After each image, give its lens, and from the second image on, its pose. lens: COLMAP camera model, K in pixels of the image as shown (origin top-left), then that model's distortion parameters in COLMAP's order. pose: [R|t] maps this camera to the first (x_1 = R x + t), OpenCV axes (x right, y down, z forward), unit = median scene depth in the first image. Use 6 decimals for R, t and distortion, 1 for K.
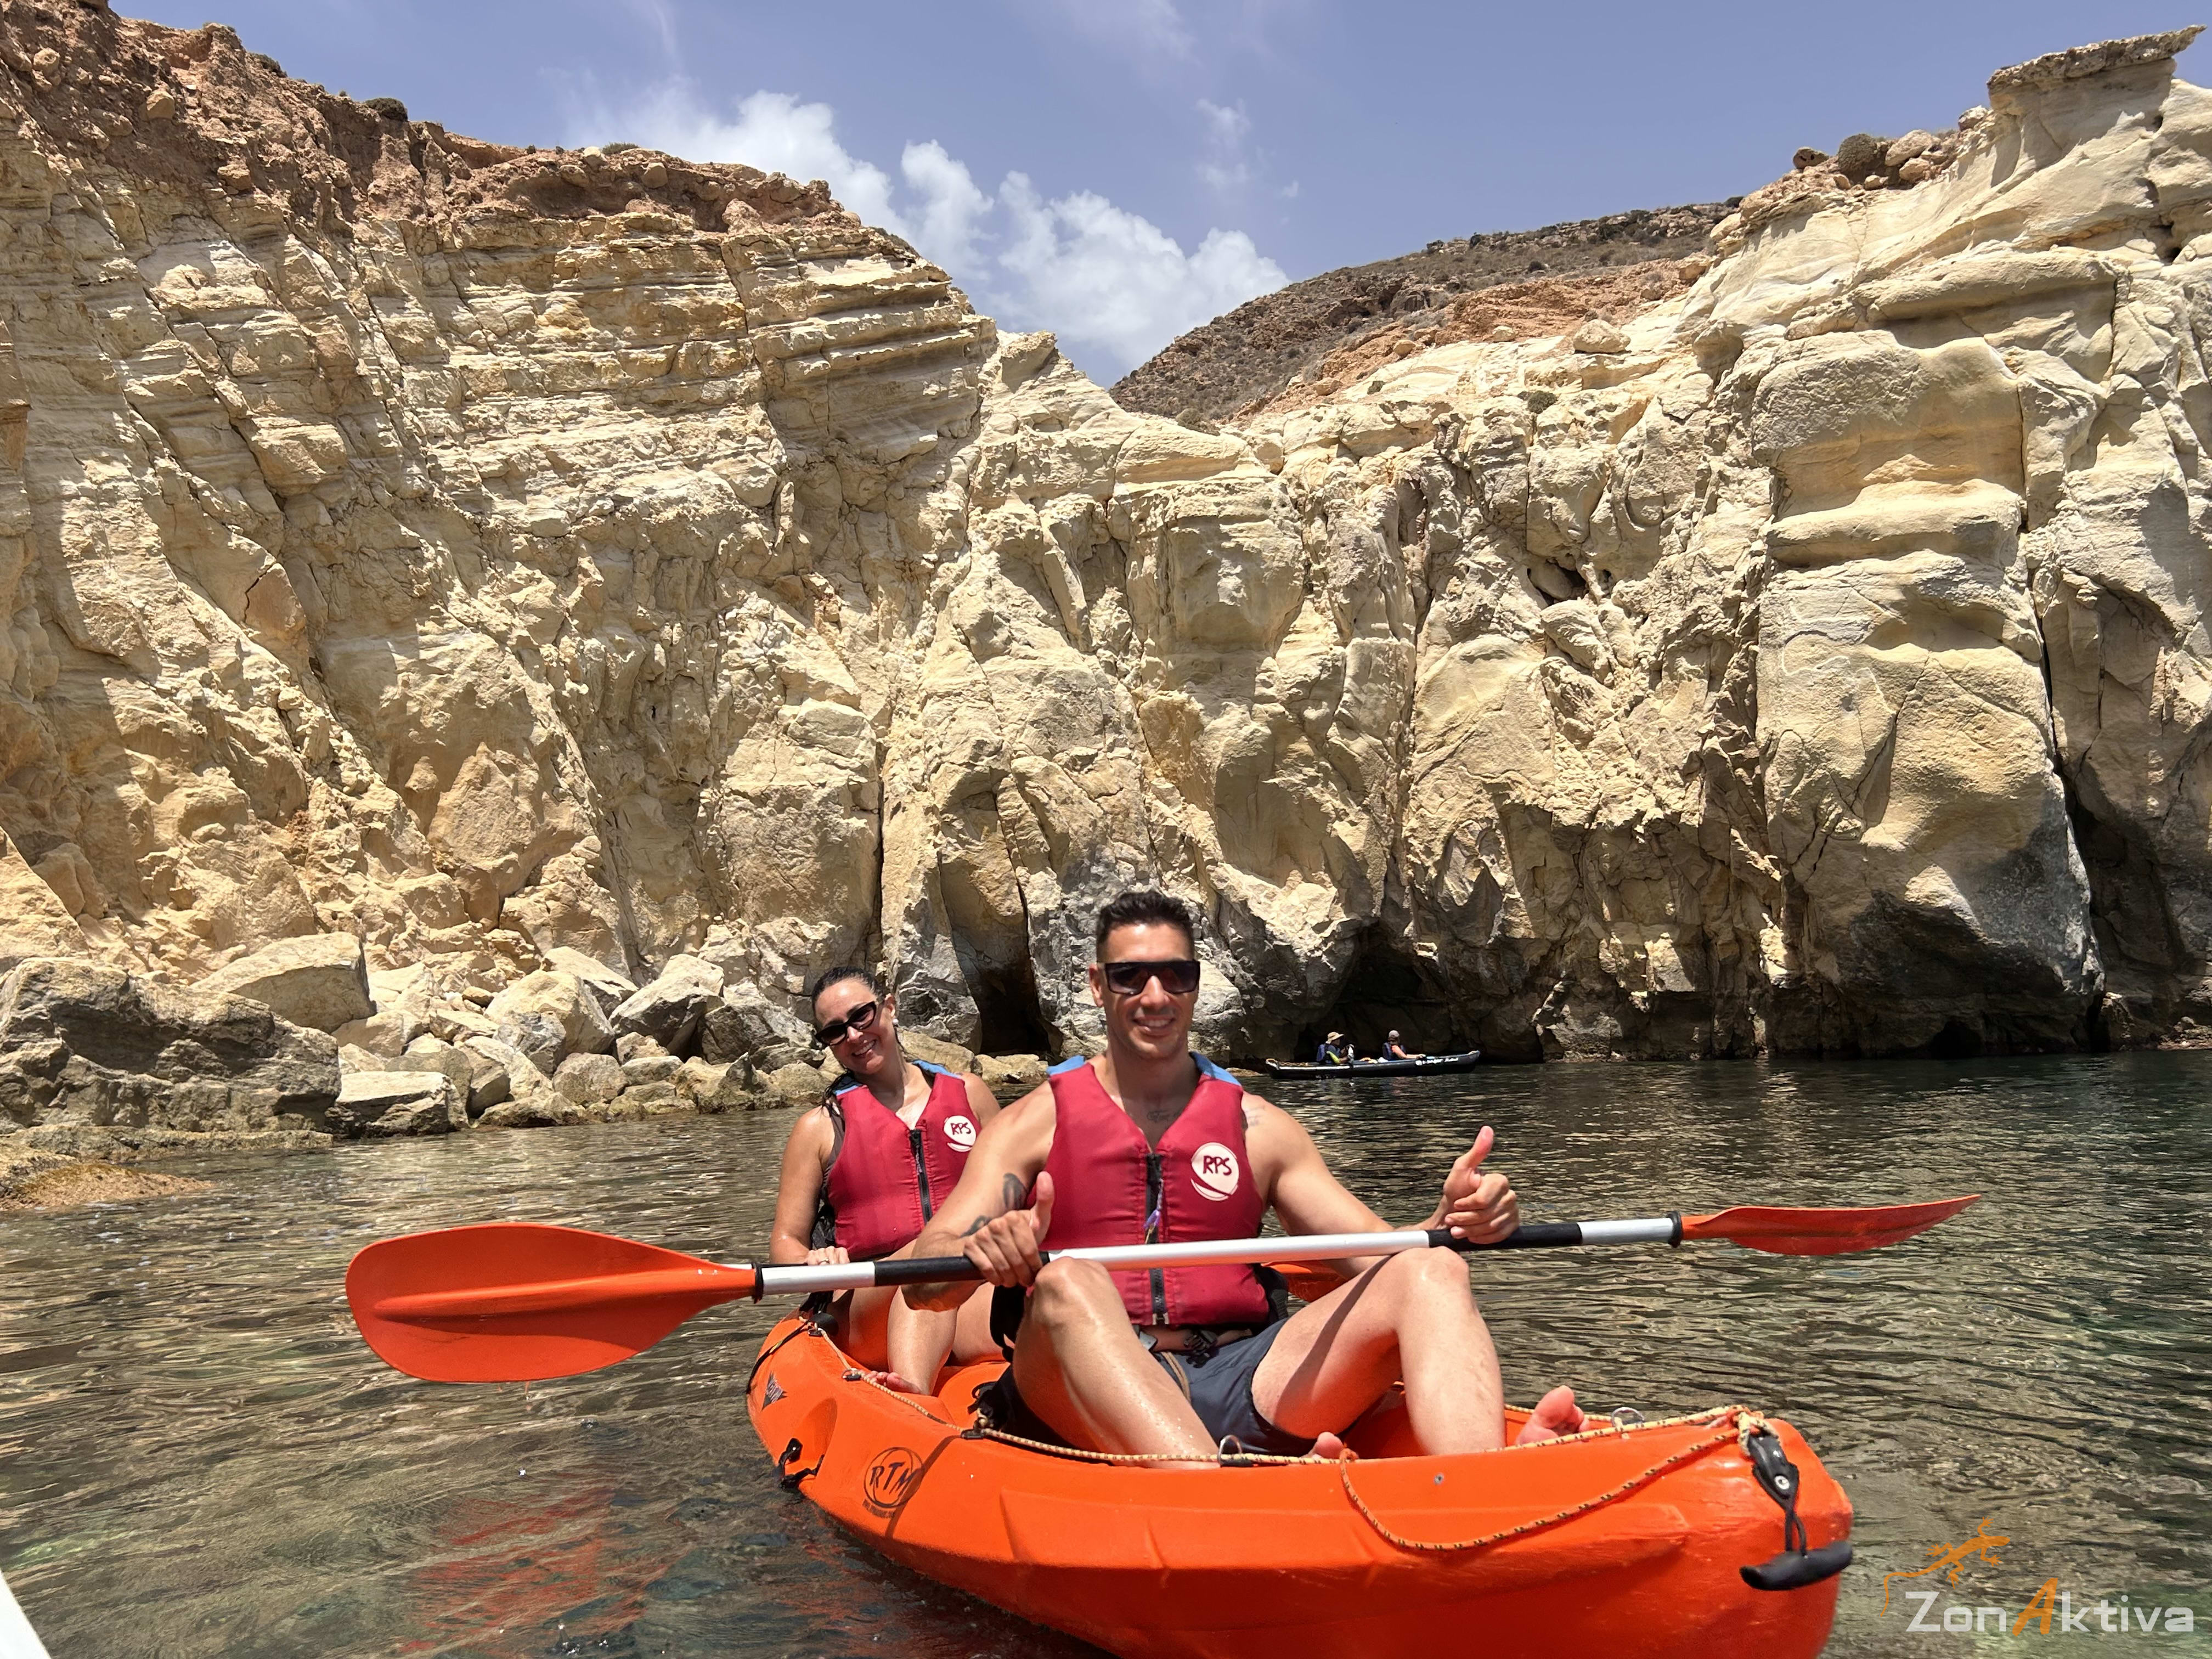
lens RADIAL K [[1647.5, 0, 1029.9], [0, 1647.5, 838.8], [0, 0, 1]] dist [0.058987, -0.069342]
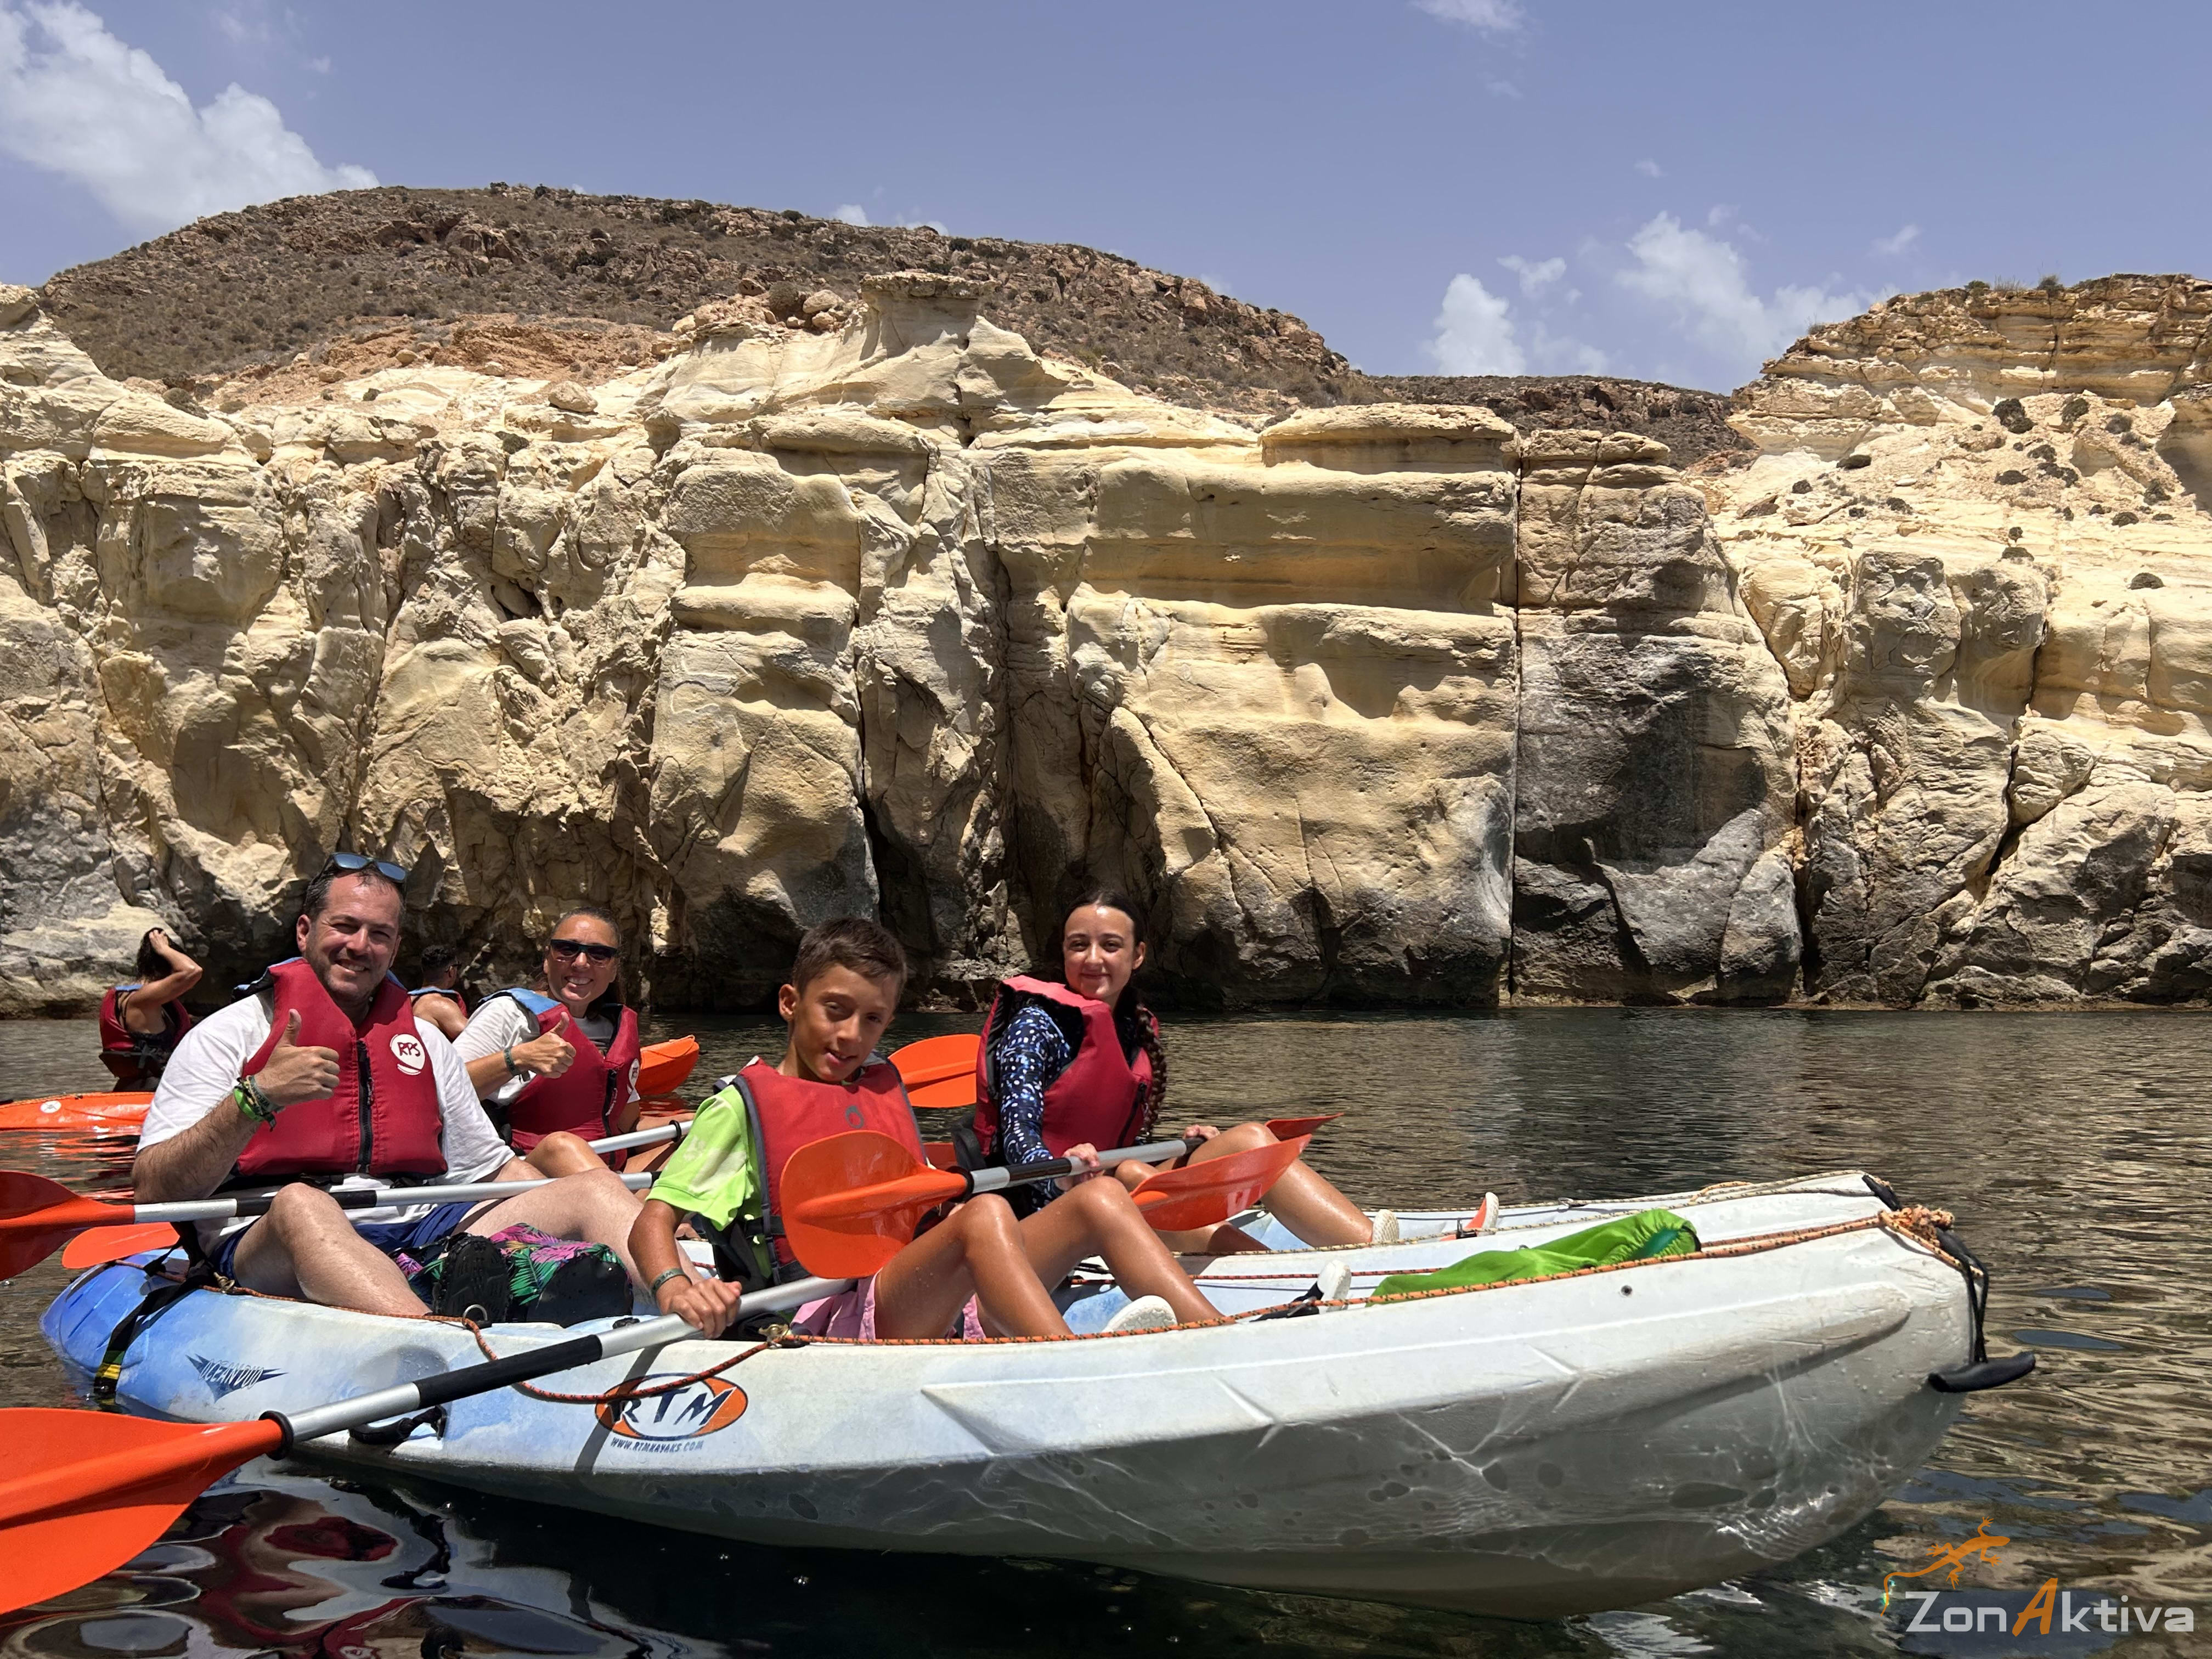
lens RADIAL K [[1901.1, 0, 1112.6], [0, 1901.1, 839.3], [0, 0, 1]] dist [0.009109, -0.002485]
pose [[0.853149, 0.074016, 0.516389, -0.001299], [-0.096273, 0.995220, 0.016409, -0.051485], [-0.512706, -0.063713, 0.856197, -0.369183]]
